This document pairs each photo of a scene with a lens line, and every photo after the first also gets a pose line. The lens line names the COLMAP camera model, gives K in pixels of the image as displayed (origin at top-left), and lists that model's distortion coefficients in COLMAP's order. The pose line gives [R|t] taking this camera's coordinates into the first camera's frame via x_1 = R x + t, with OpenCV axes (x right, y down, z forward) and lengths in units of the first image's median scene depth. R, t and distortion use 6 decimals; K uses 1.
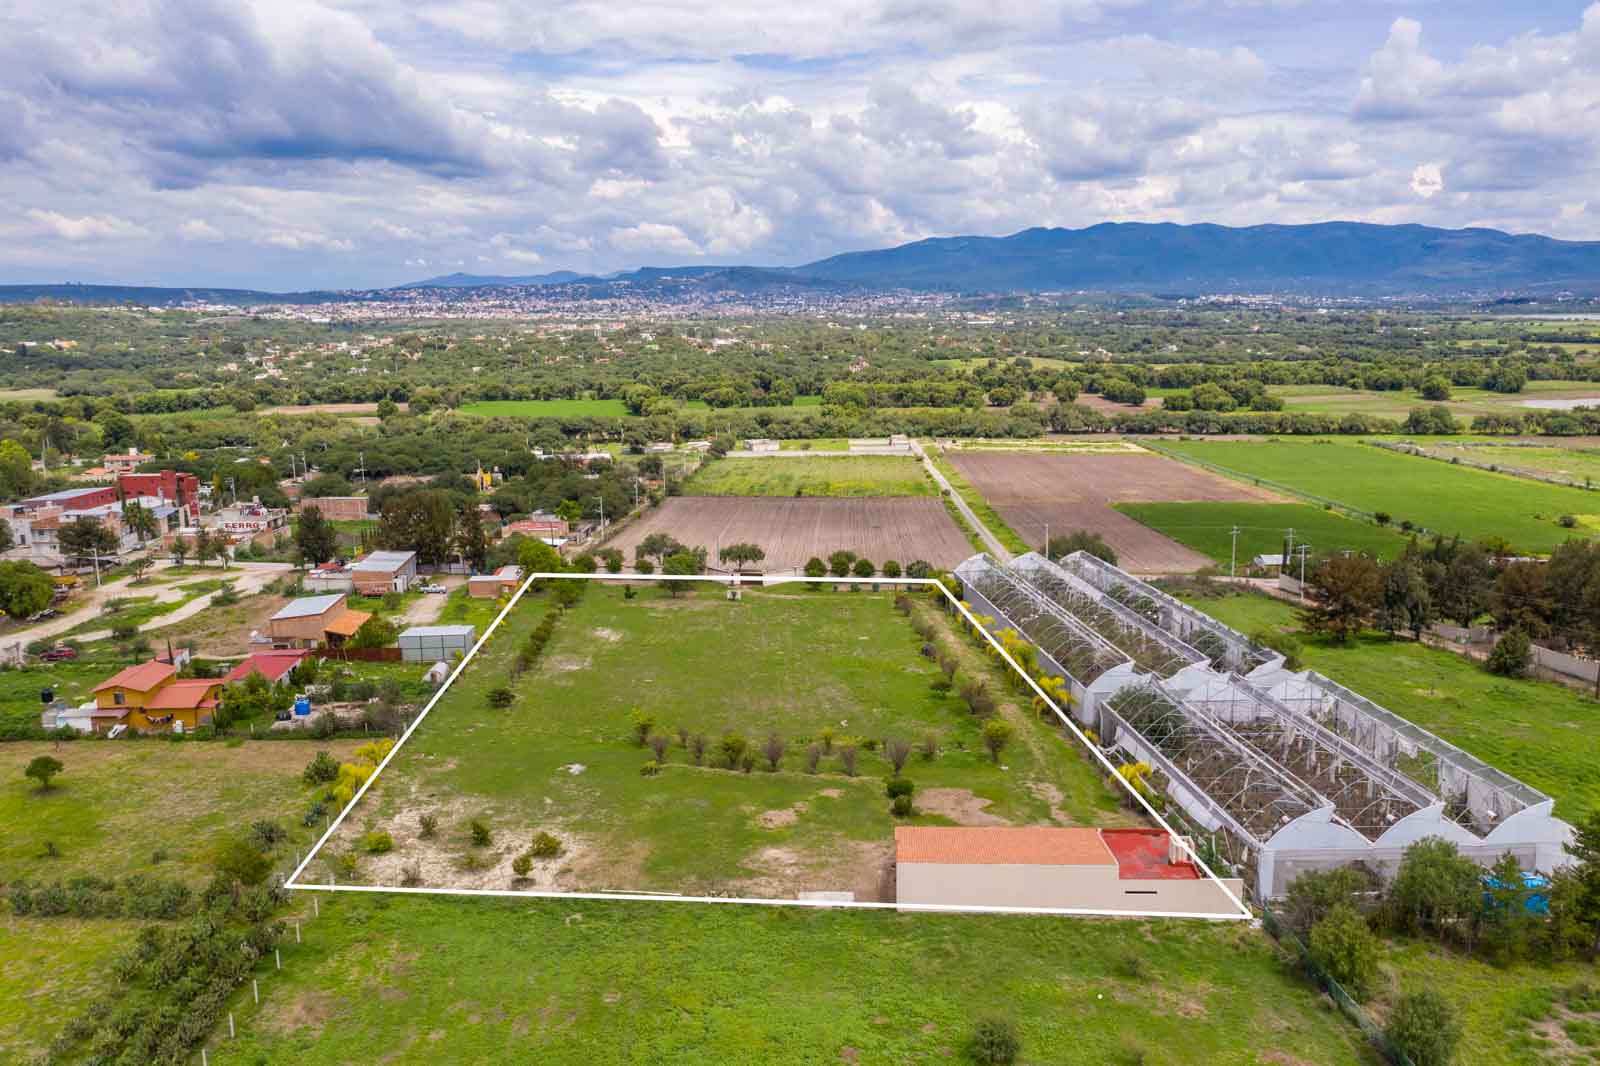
lens RADIAL K [[1269.3, 0, 796.8], [0, 1269.3, 542.2], [0, 0, 1]] dist [-0.024898, 0.009278]
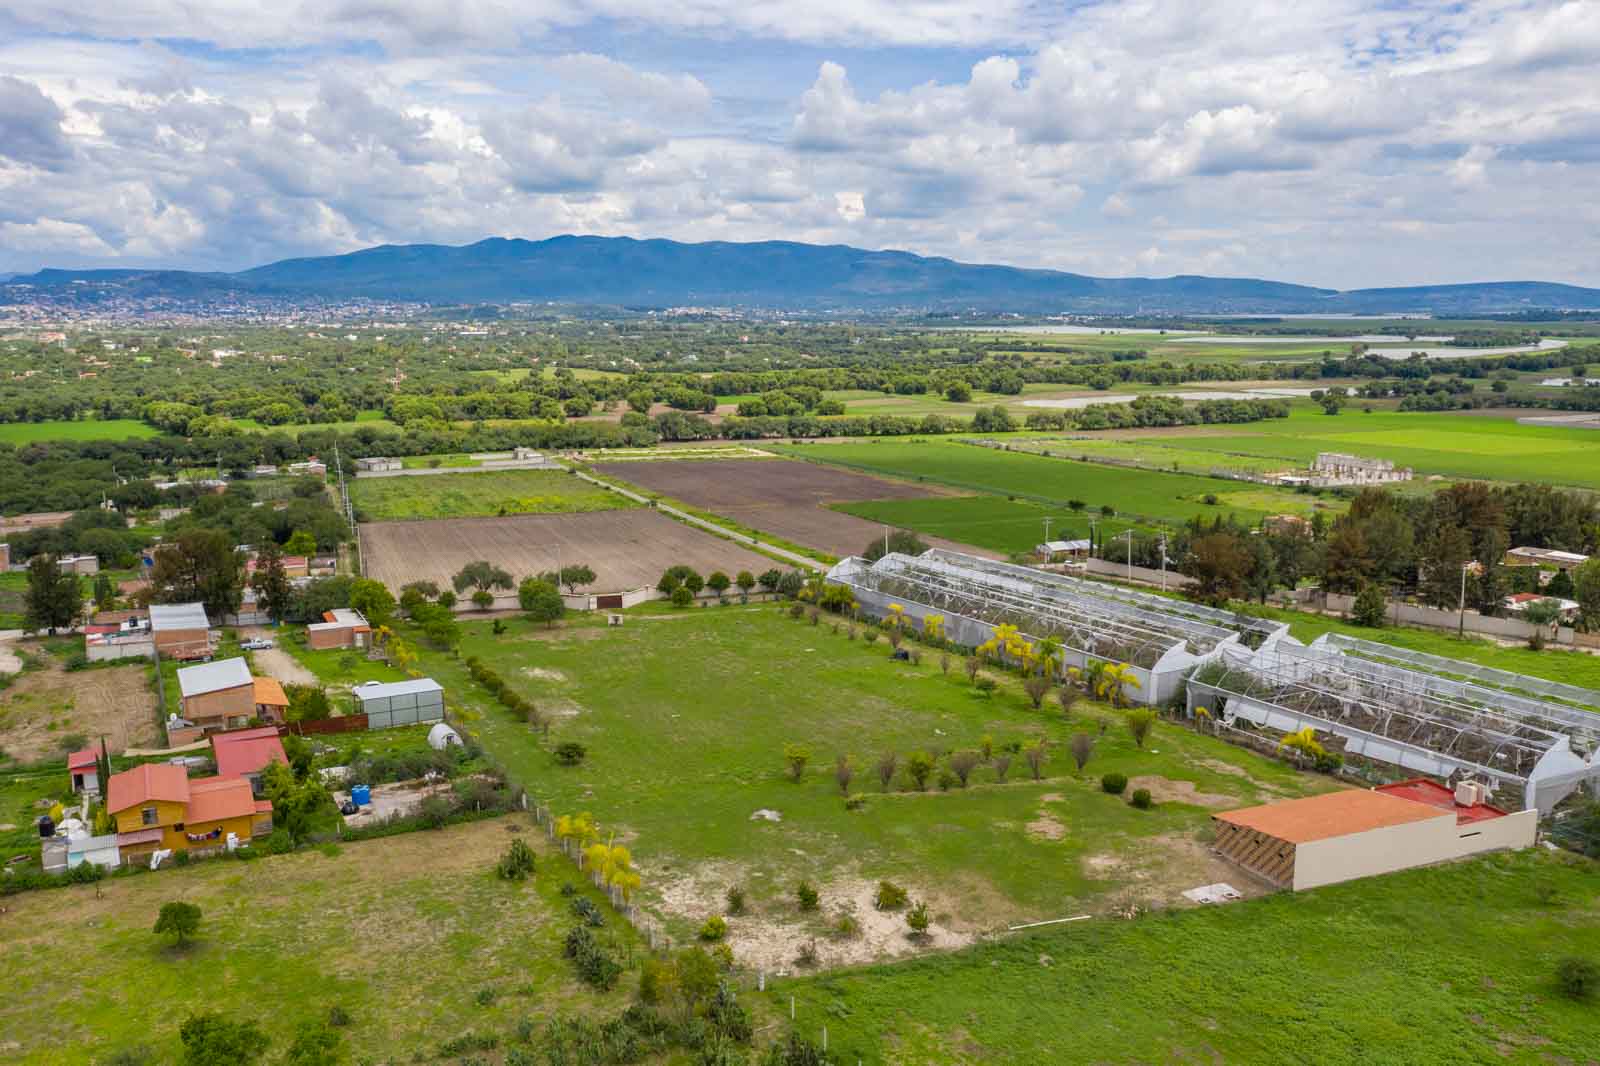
lens RADIAL K [[1269.3, 0, 806.1], [0, 1269.3, 519.4], [0, 0, 1]] dist [-0.024898, 0.009278]
pose [[0.911272, -0.055305, 0.408075, -0.085702], [0.065883, 0.997756, -0.011902, -0.003423], [-0.406501, 0.037732, 0.912871, 0.025264]]
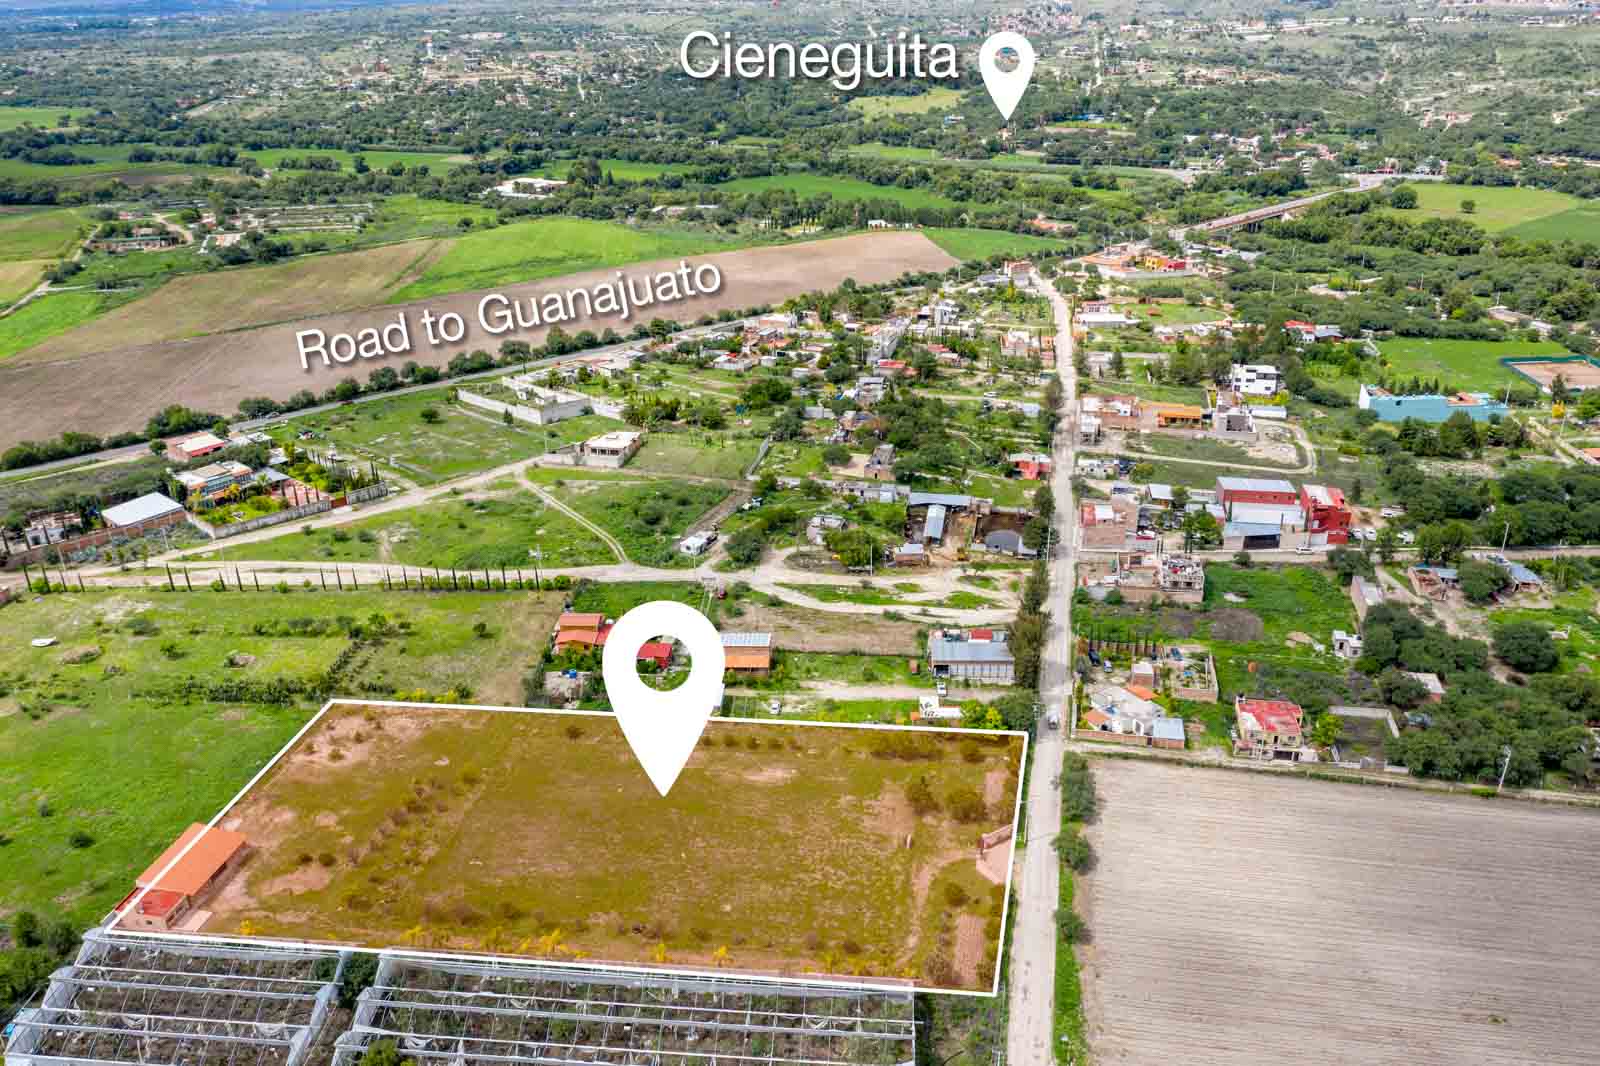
lens RADIAL K [[1269.3, 0, 793.5], [0, 1269.3, 530.8], [0, 0, 1]] dist [-0.024898, 0.009278]
pose [[-0.116839, 0.412291, -0.903529, 0.231958], [-0.164510, 0.889158, 0.427007, -0.178793], [0.979431, 0.198530, -0.036063, 0.257371]]
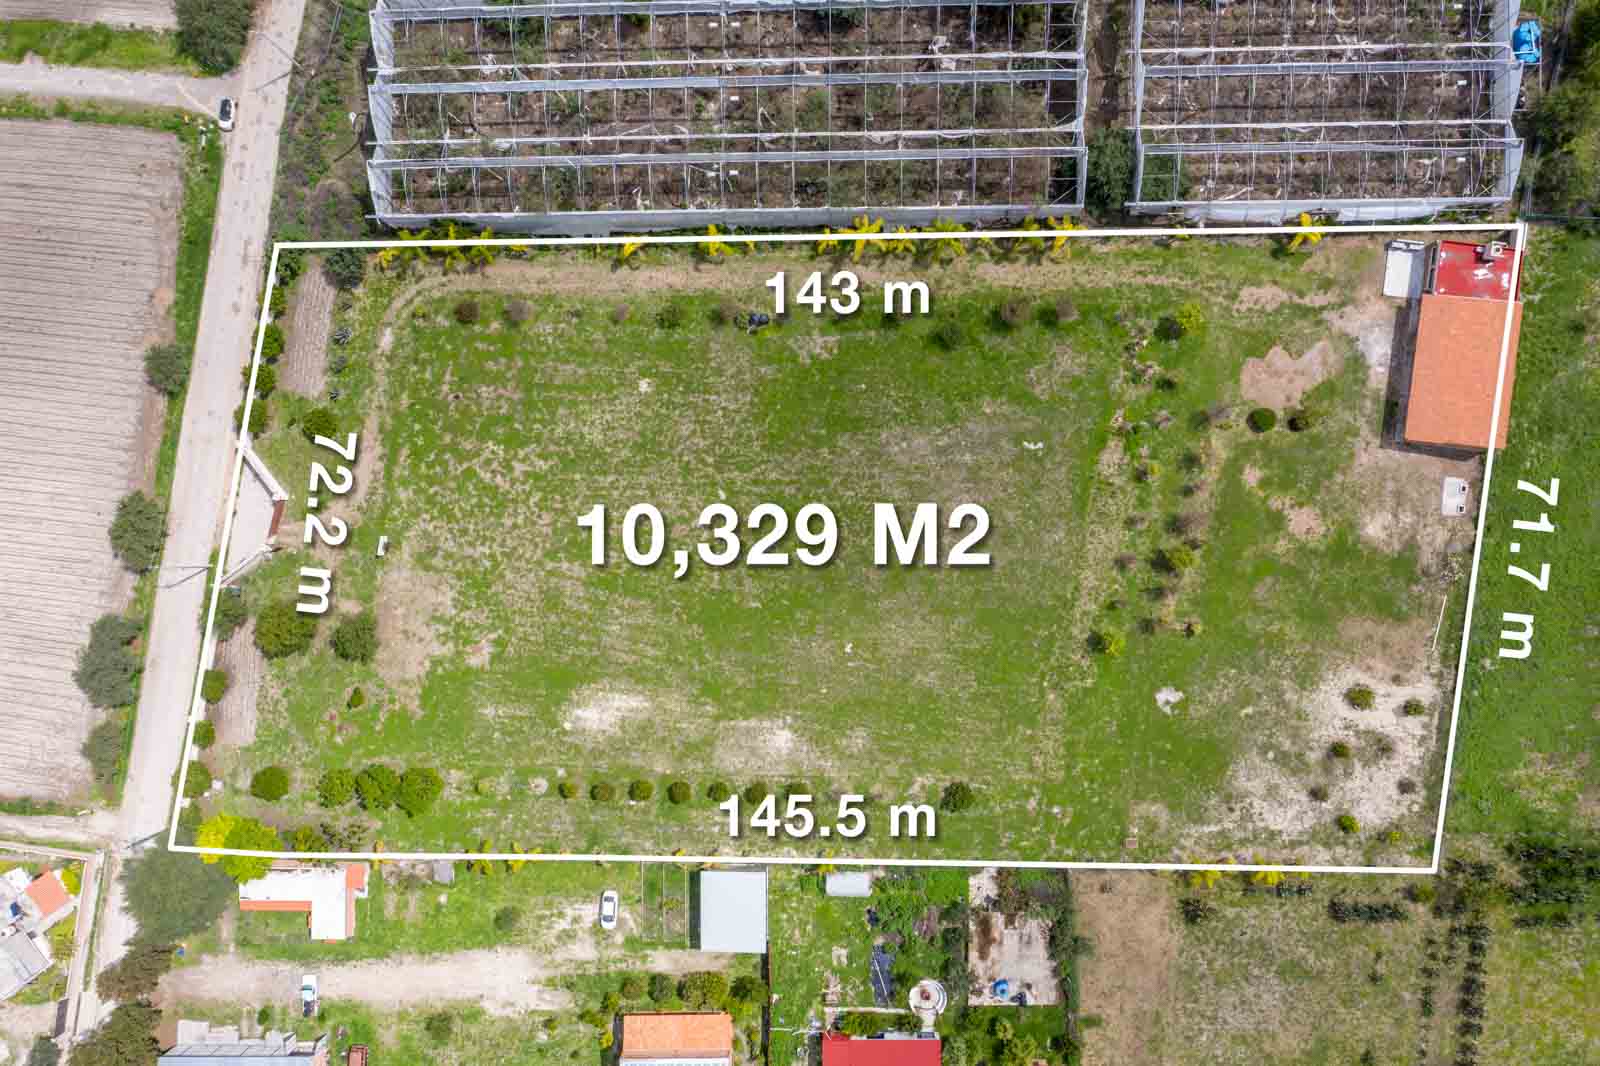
lens RADIAL K [[1269.3, 0, 802.1], [0, 1269.3, 527.4], [0, 0, 1]] dist [-0.024898, 0.009278]
pose [[0.058827, -0.998075, 0.019624, -0.010981], [0.203511, 0.031235, 0.978574, -0.167506], [-0.977304, -0.053573, 0.204957, 0.184222]]
